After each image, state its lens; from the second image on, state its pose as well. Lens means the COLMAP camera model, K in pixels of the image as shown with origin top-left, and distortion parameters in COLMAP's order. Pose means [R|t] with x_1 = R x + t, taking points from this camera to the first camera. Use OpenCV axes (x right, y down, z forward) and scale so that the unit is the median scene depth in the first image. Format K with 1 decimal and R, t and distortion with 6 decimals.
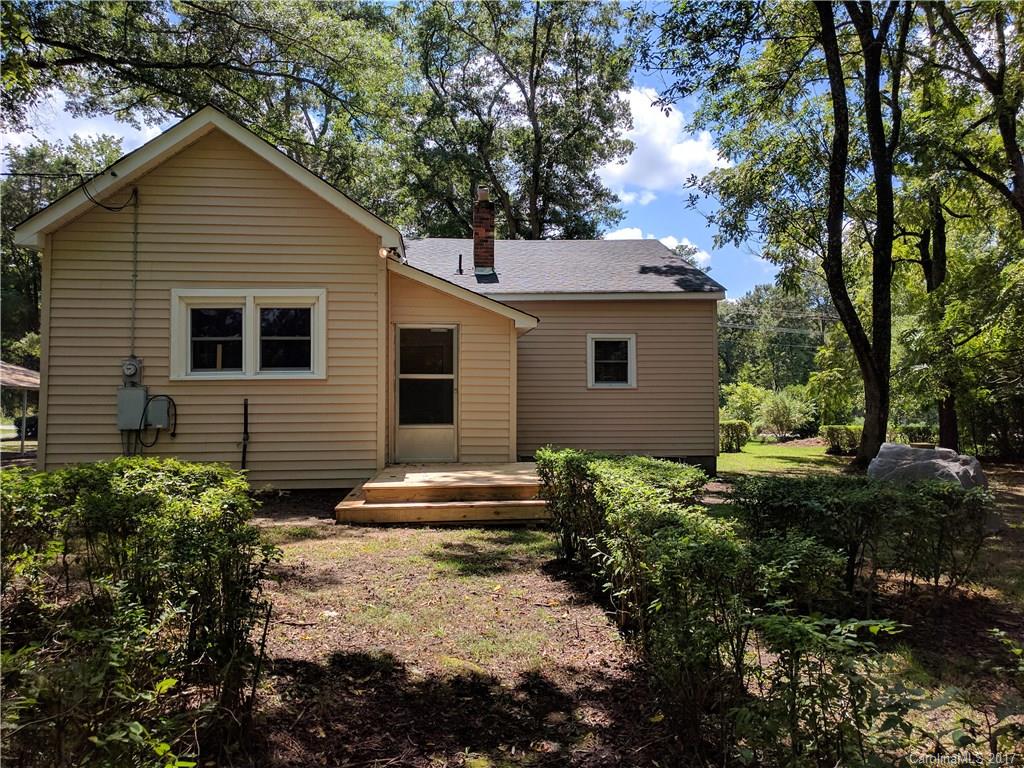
lens RADIAL K [[754.1, 0, 512.0], [0, 754.1, 384.0], [0, 0, 1]] dist [-0.005153, -0.001486]
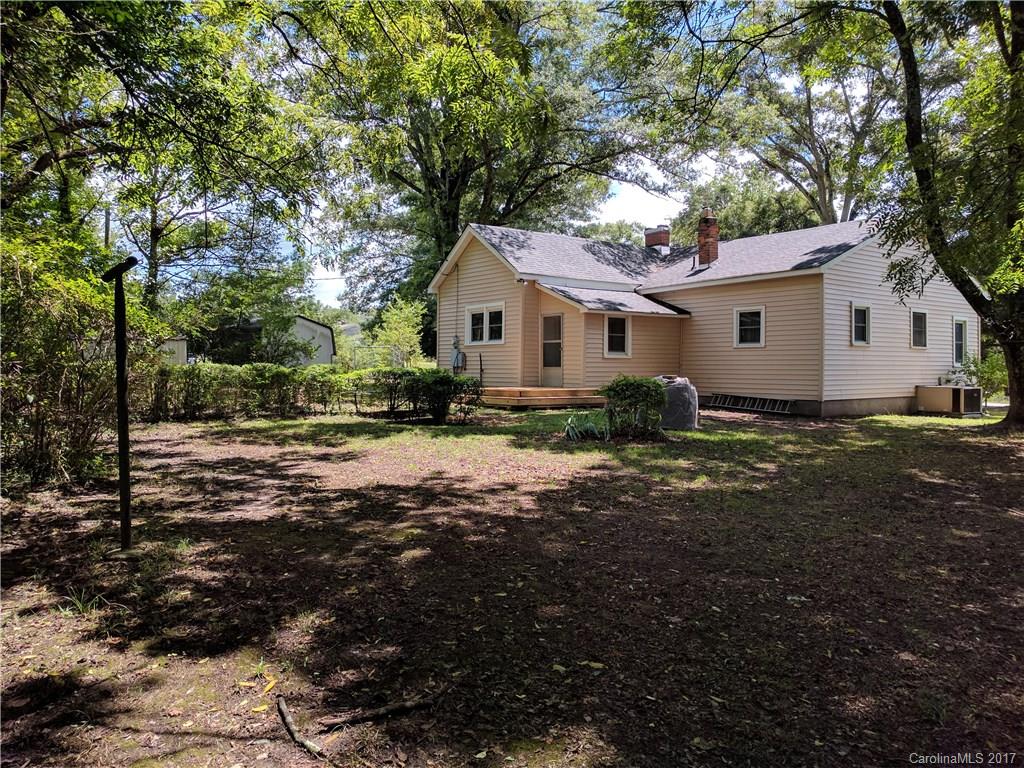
lens RADIAL K [[754.1, 0, 512.0], [0, 754.1, 384.0], [0, 0, 1]] dist [-0.005153, -0.001486]
pose [[0.515256, 0.023521, -0.856713, 1.571036], [0.004252, 0.999541, 0.029999, 0.042549], [0.857026, -0.019100, 0.514920, -0.068975]]
